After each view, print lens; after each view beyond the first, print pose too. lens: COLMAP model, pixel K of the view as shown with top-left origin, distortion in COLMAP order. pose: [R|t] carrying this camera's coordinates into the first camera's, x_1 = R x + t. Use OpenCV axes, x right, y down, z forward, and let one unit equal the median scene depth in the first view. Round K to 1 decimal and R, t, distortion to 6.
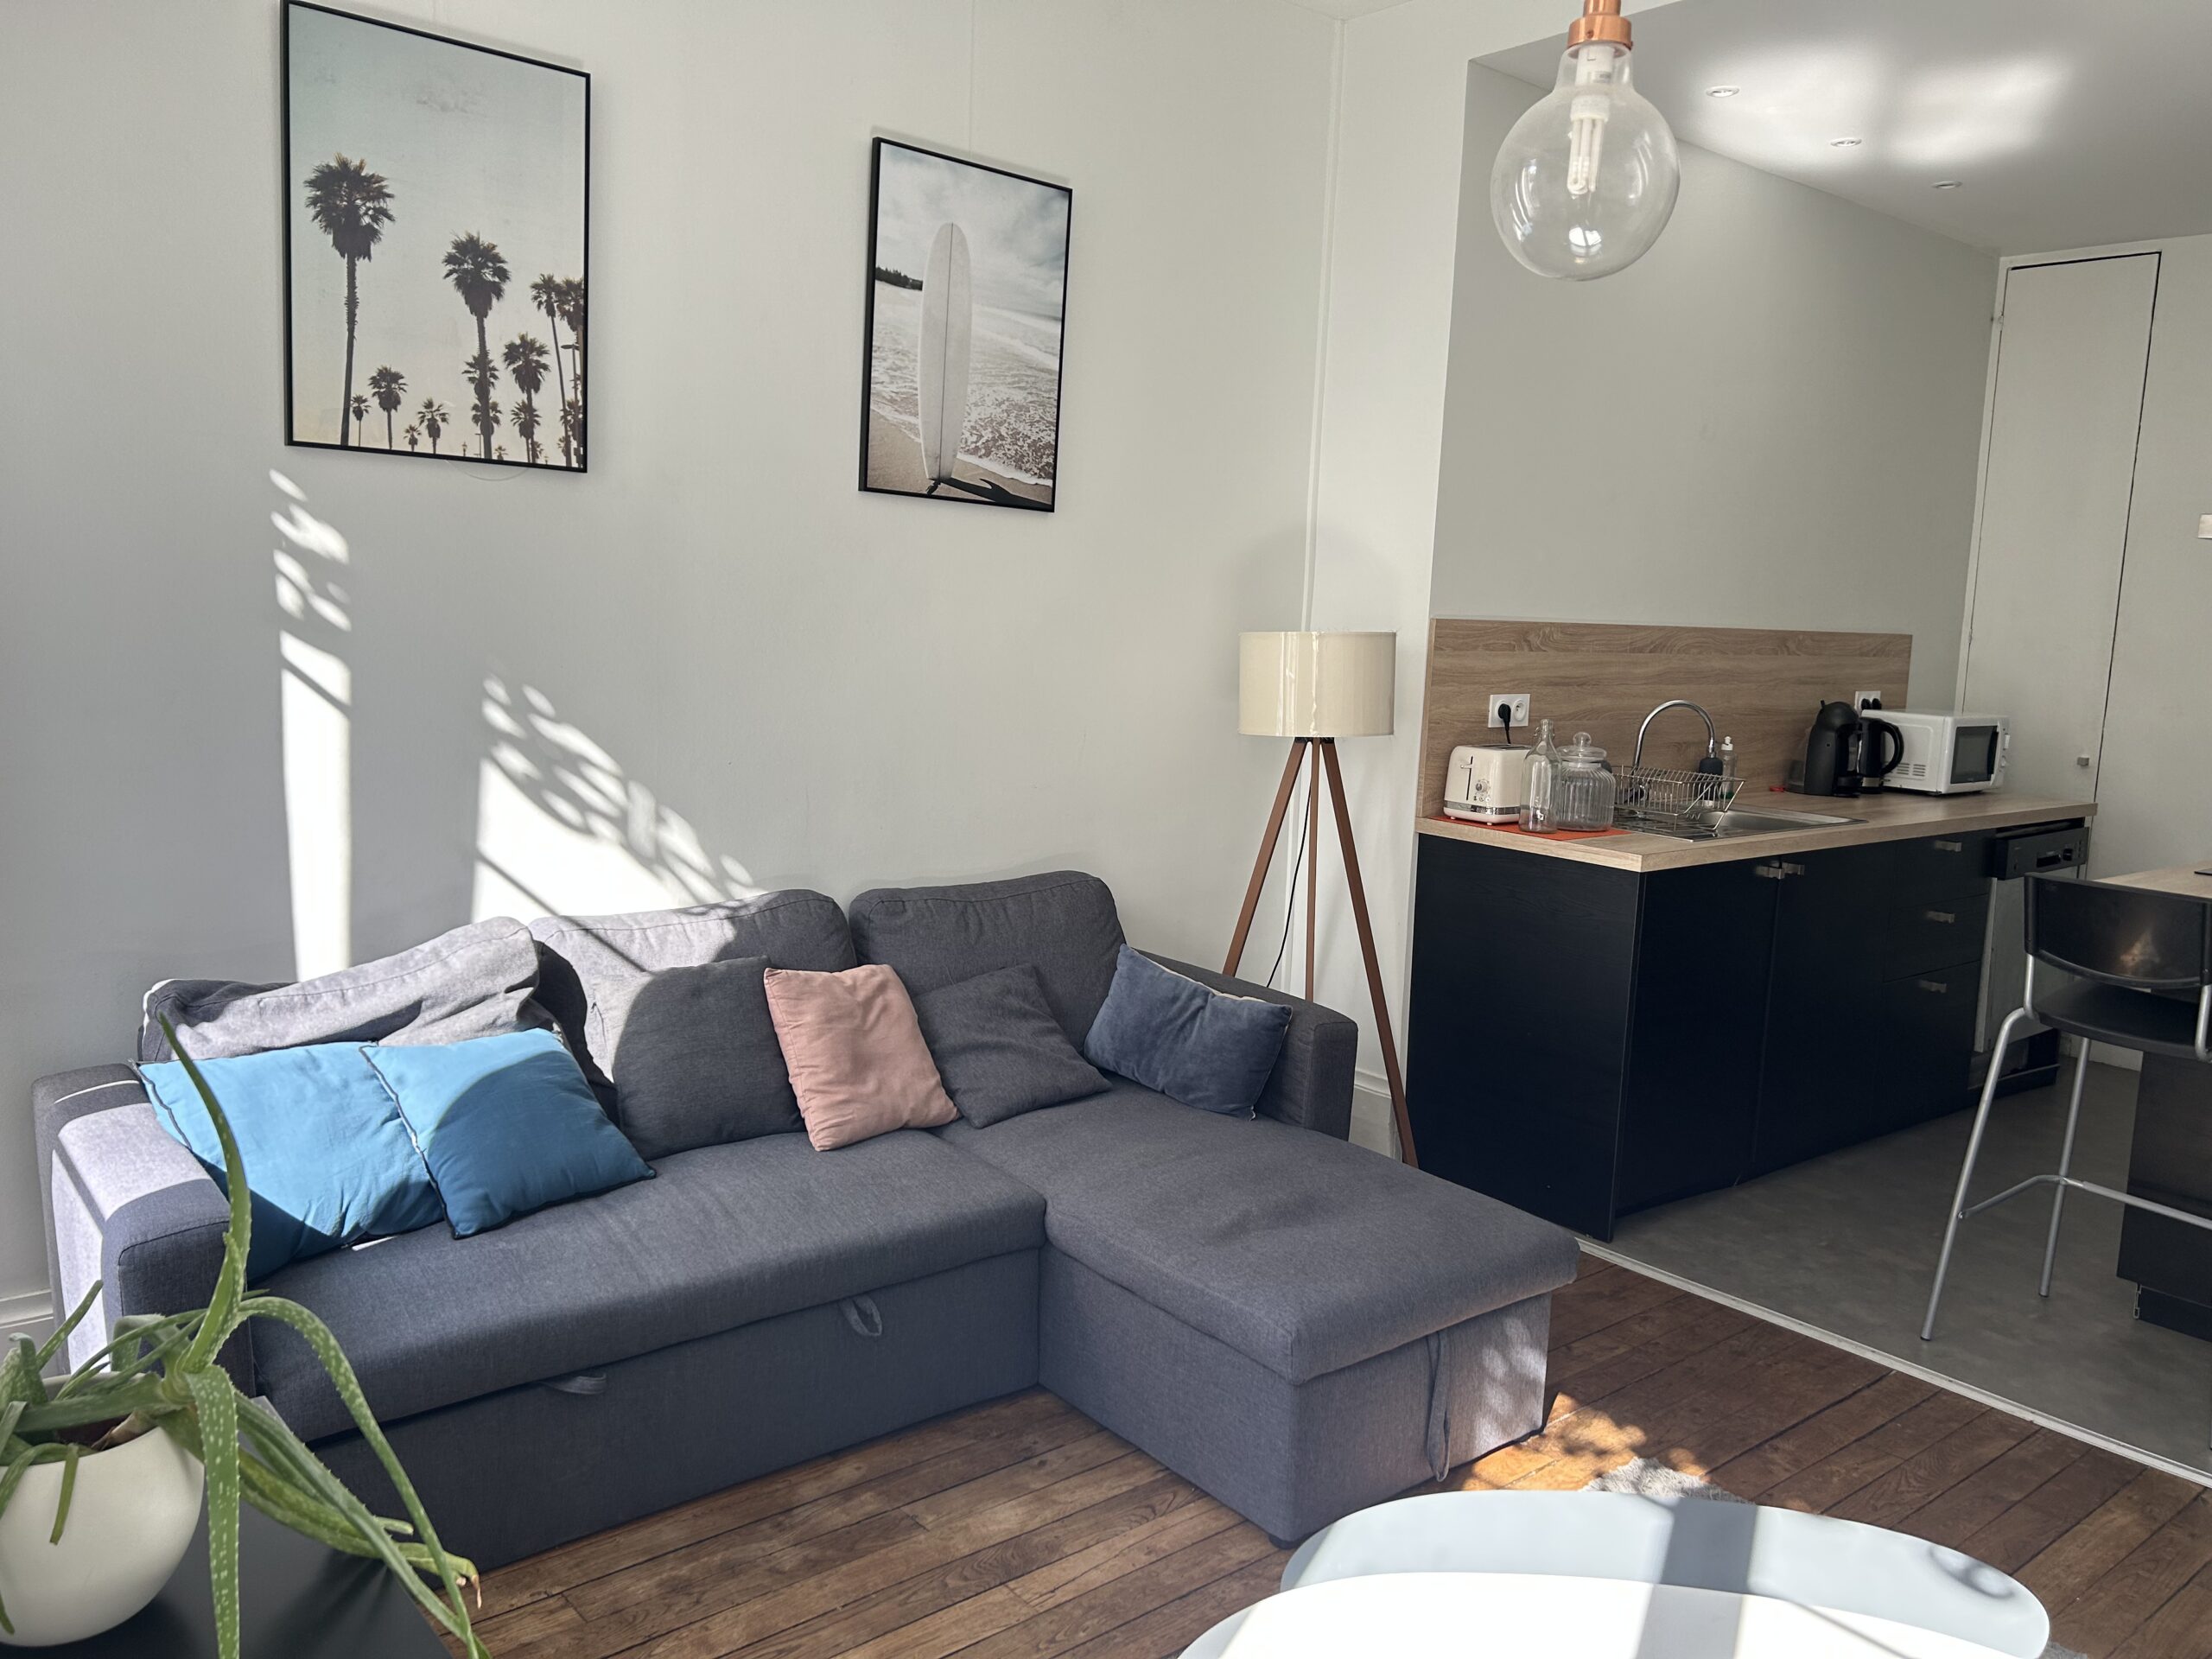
lens RADIAL K [[1672.4, 0, 1150.4], [0, 1672.4, 812.2], [0, 0, 1]] dist [0.064016, -0.072263]
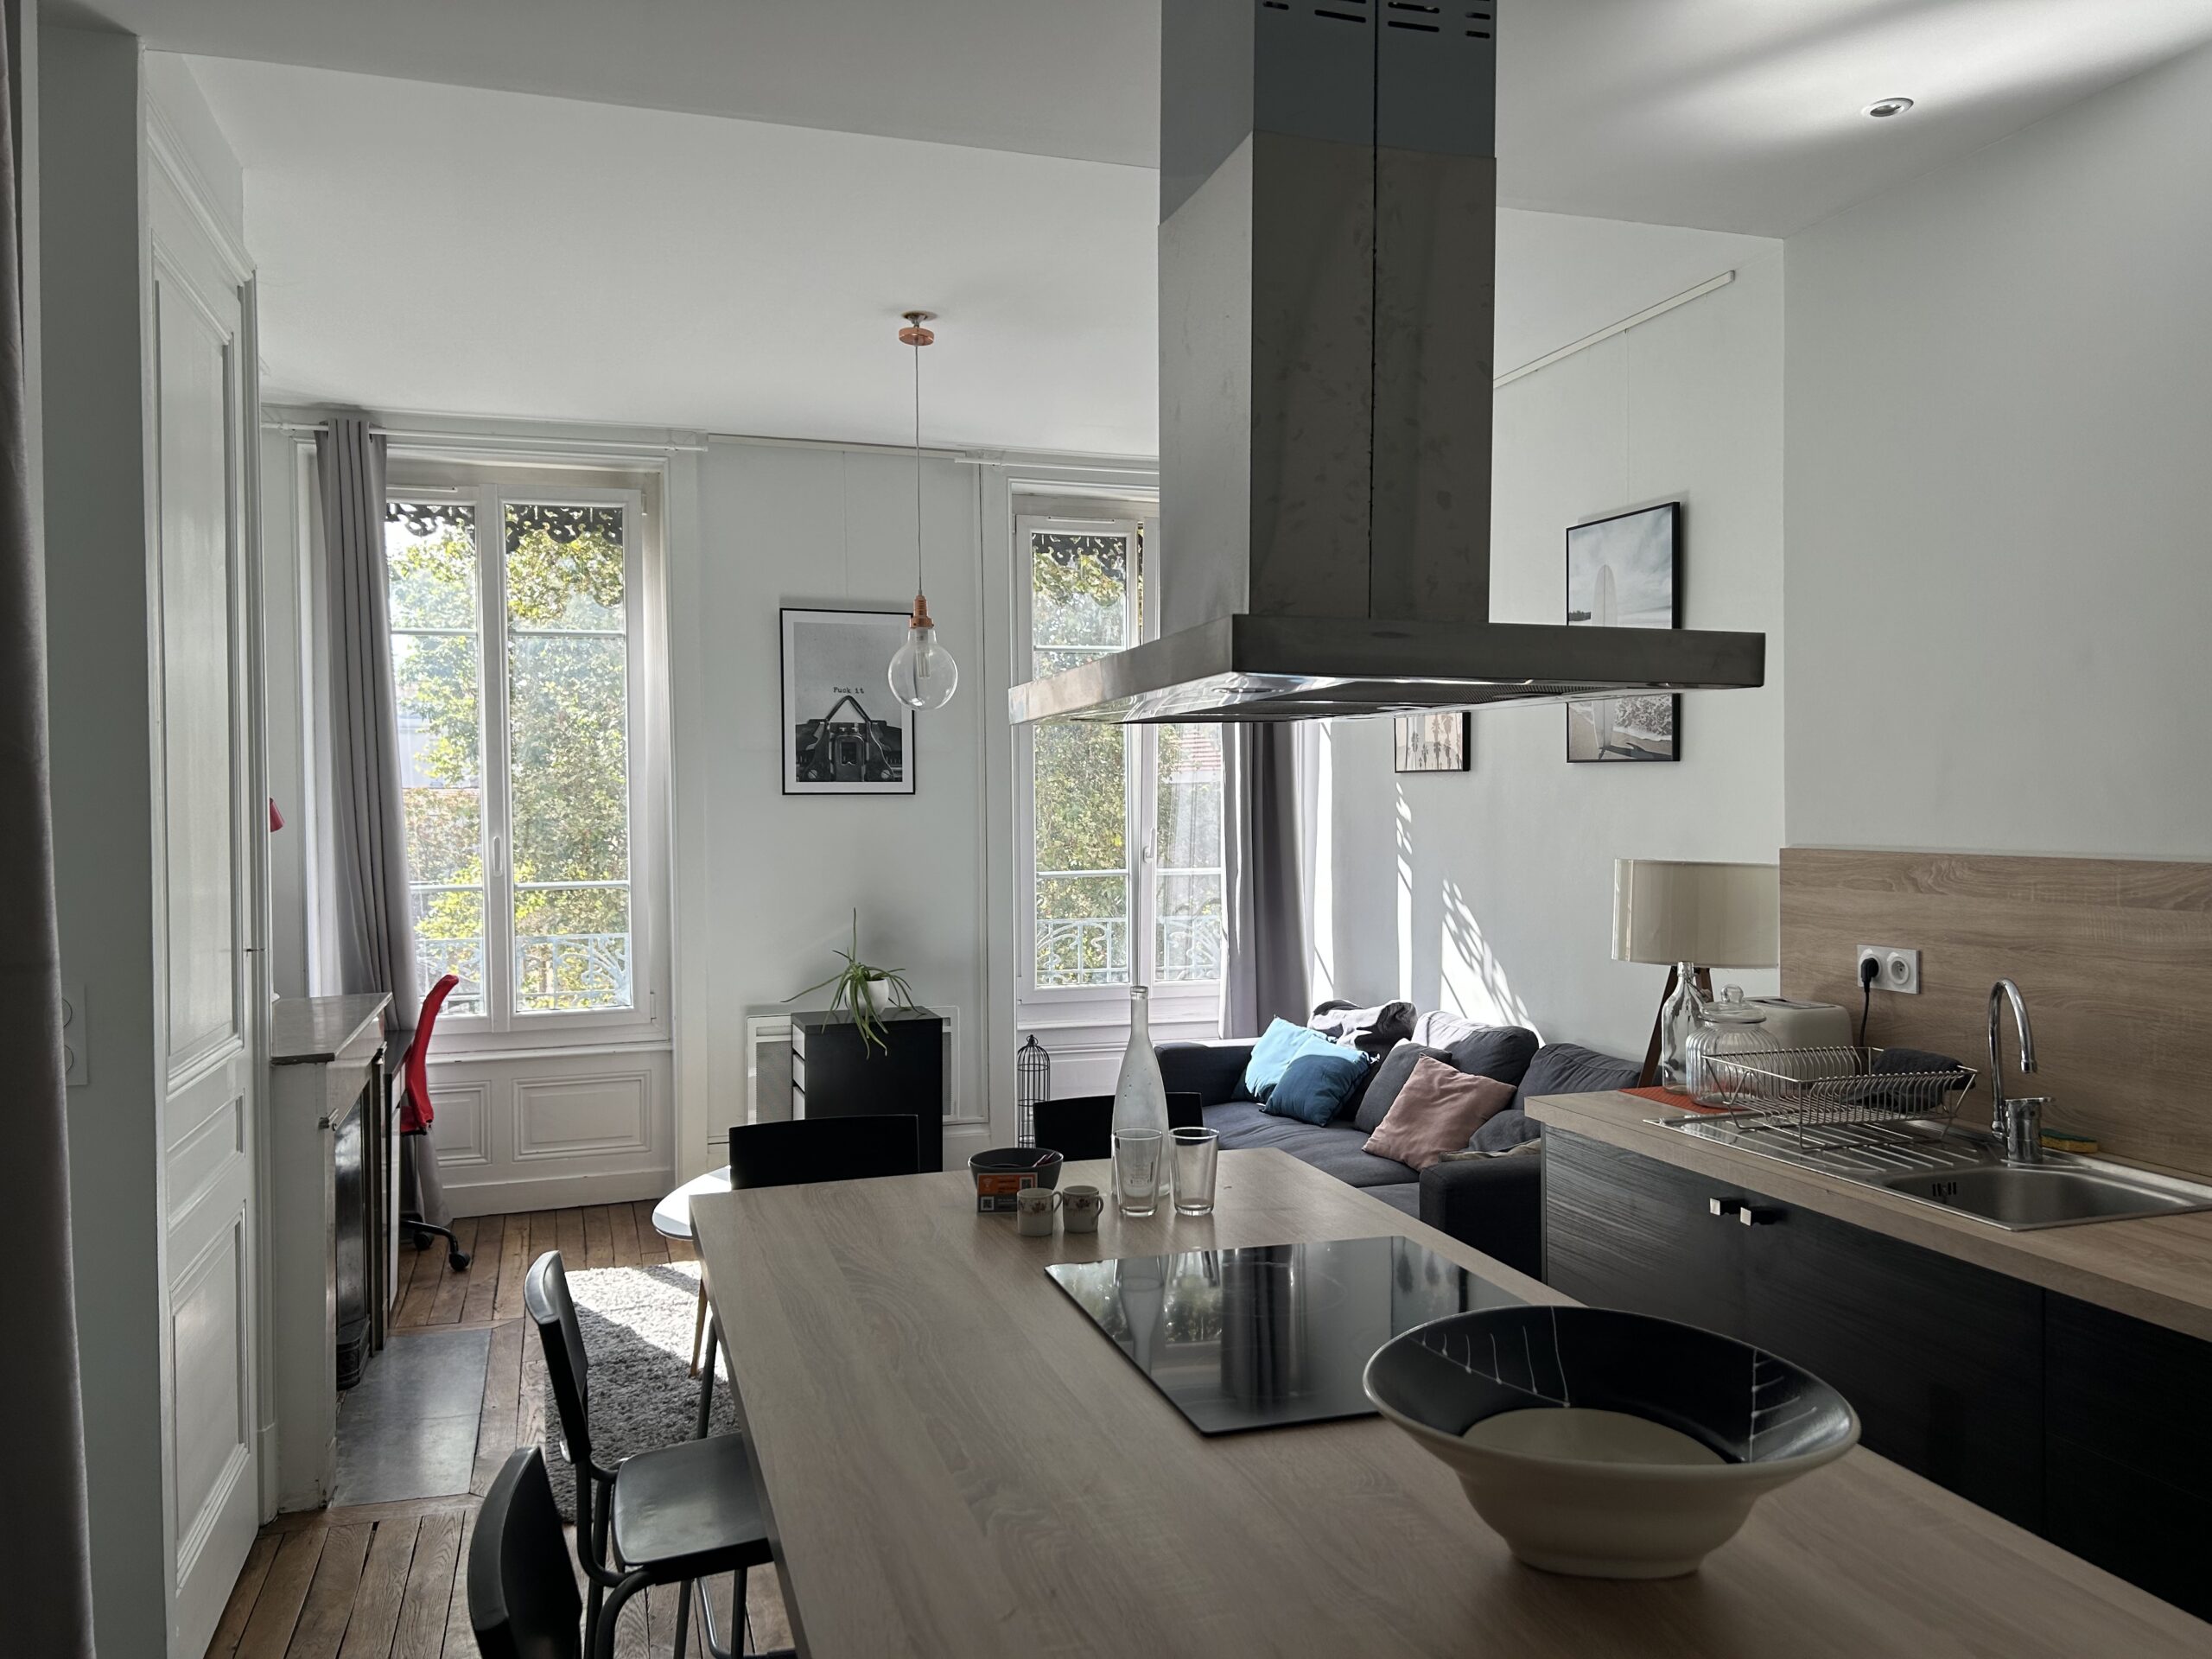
lens RADIAL K [[1672.4, 0, 1101.2], [0, 1672.4, 831.3], [0, 0, 1]] dist [0.064016, -0.072263]
pose [[-0.392459, -0.016264, -0.919626, 1.351791], [-0.118400, 0.992418, 0.032977, -0.134264], [0.912117, 0.121826, -0.391409, 1.230629]]
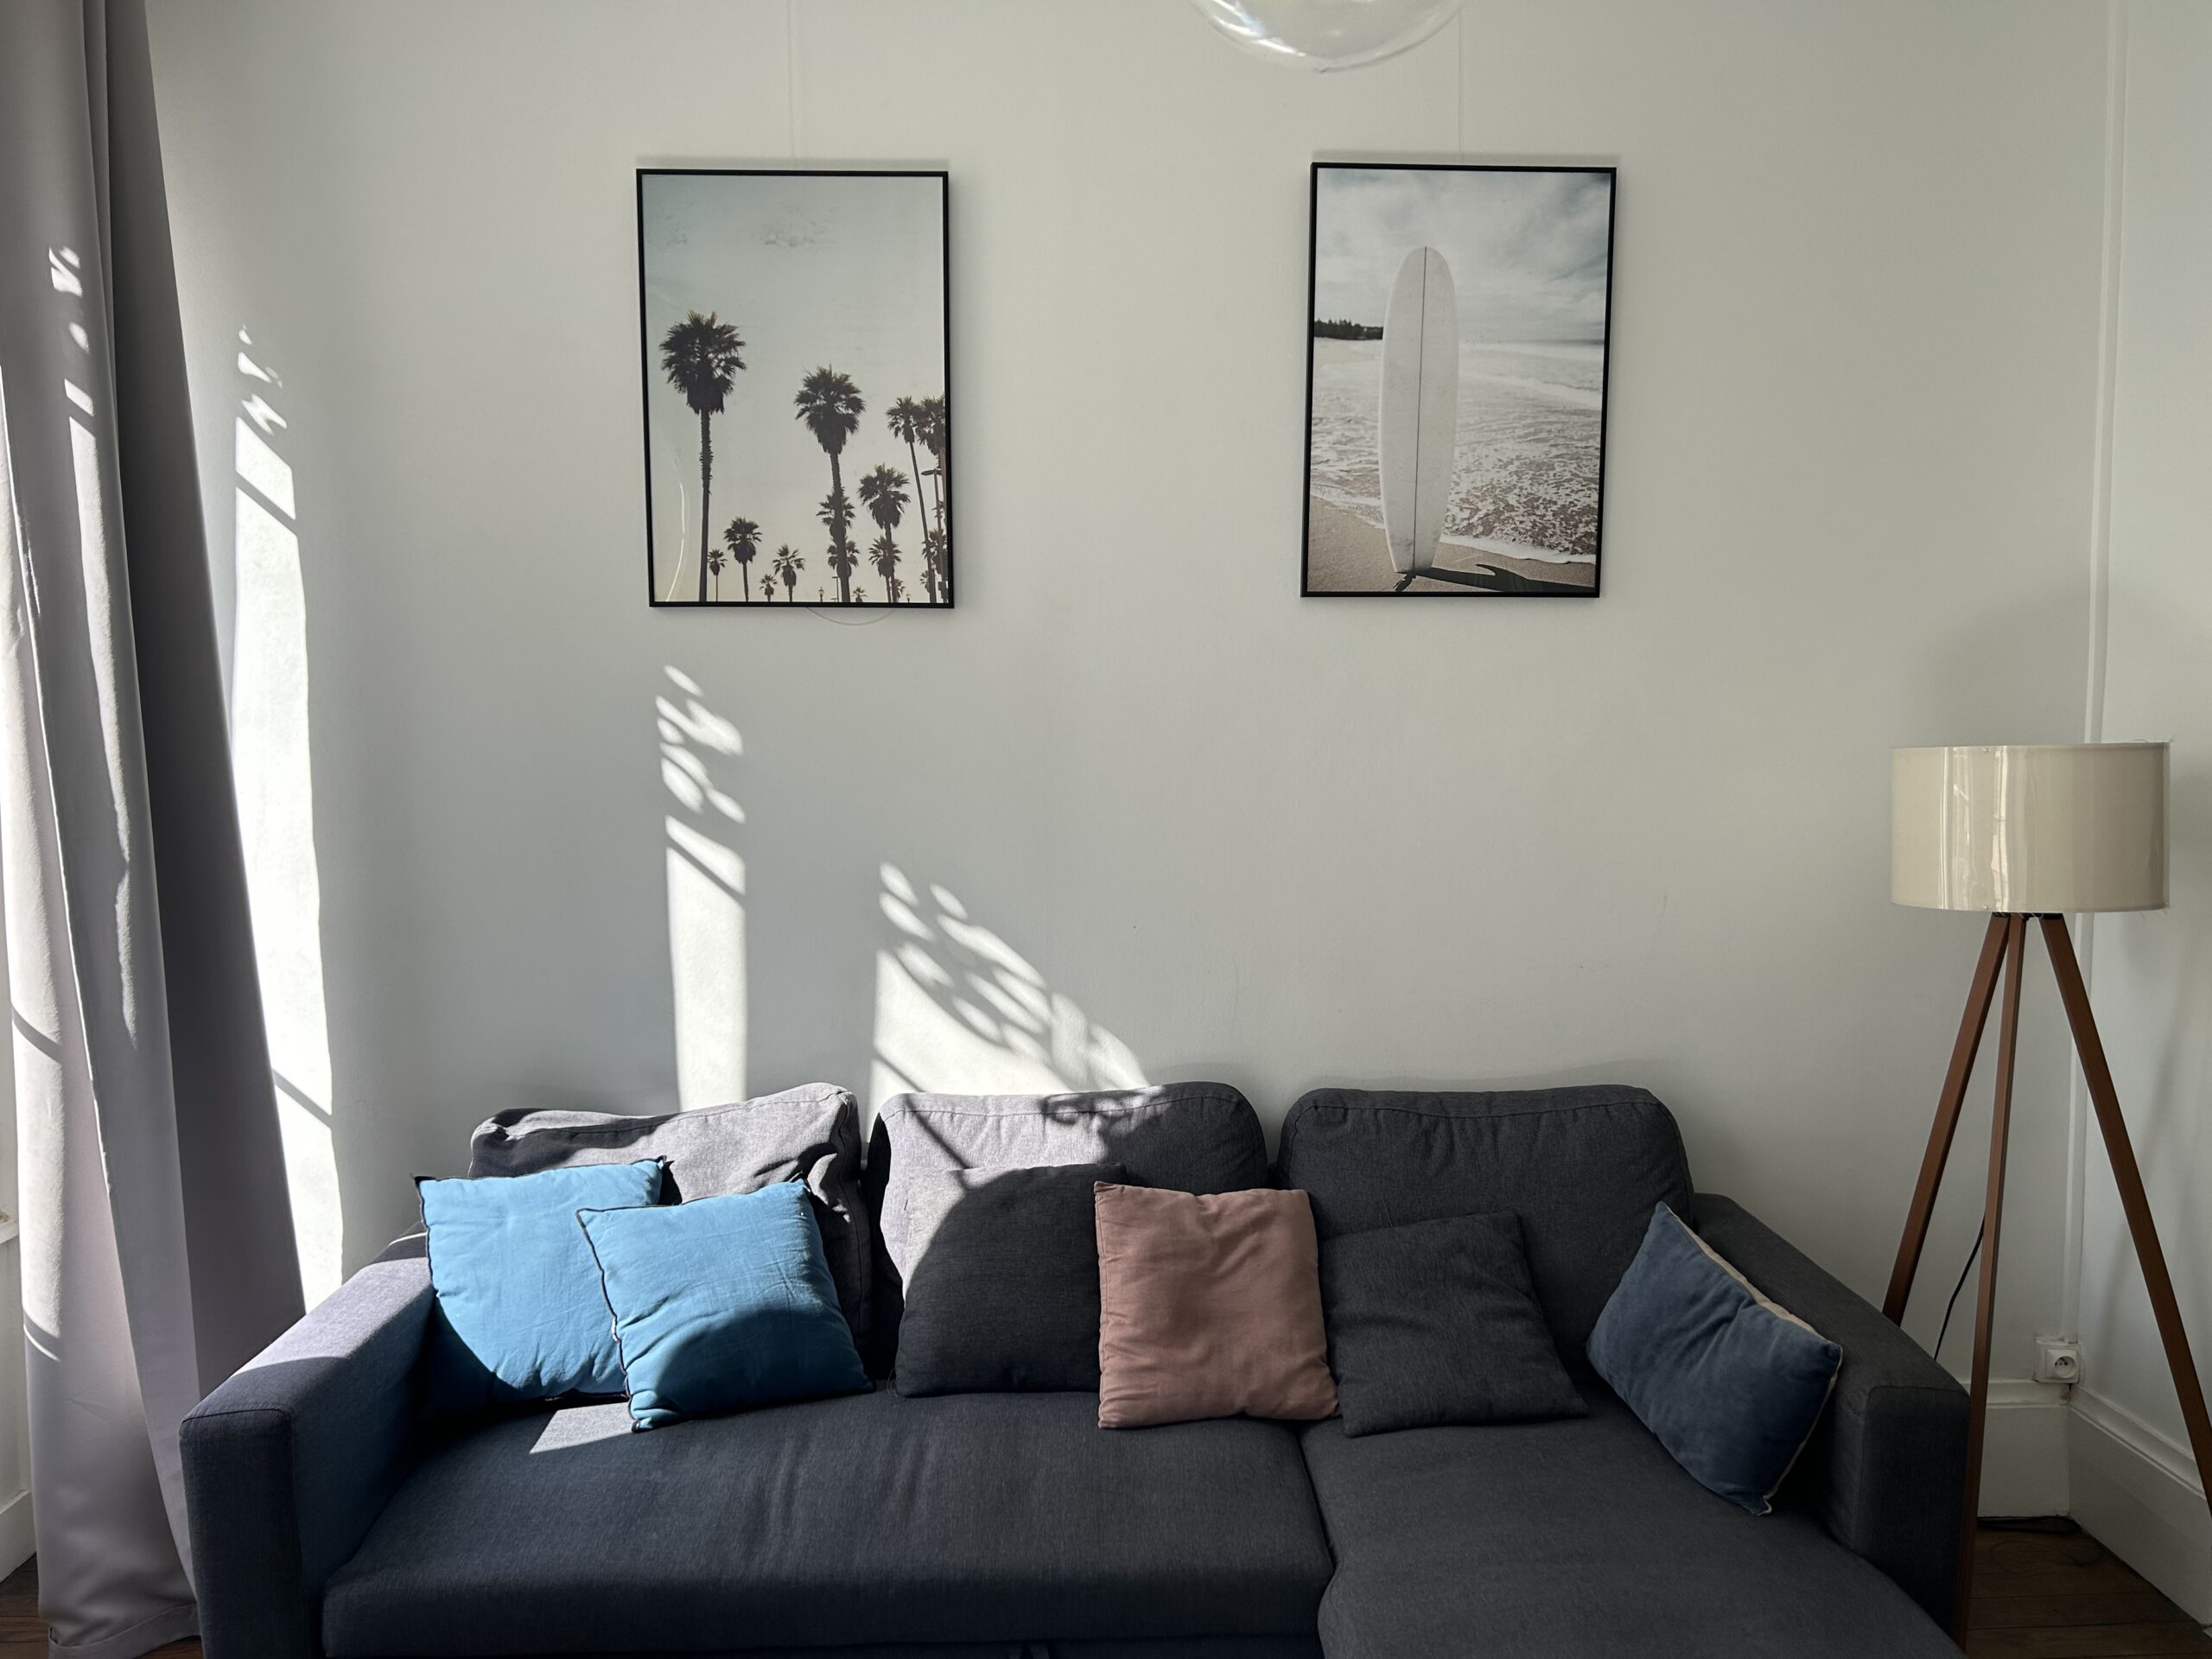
lens RADIAL K [[1672.4, 0, 1123.8], [0, 1672.4, 826.2], [0, 0, 1]] dist [0.064016, -0.072263]
pose [[0.780122, 0.003163, -0.625620, 0.273286], [-0.035839, 0.998571, -0.039641, -0.045856], [0.624600, 0.053346, 0.779120, 0.326269]]
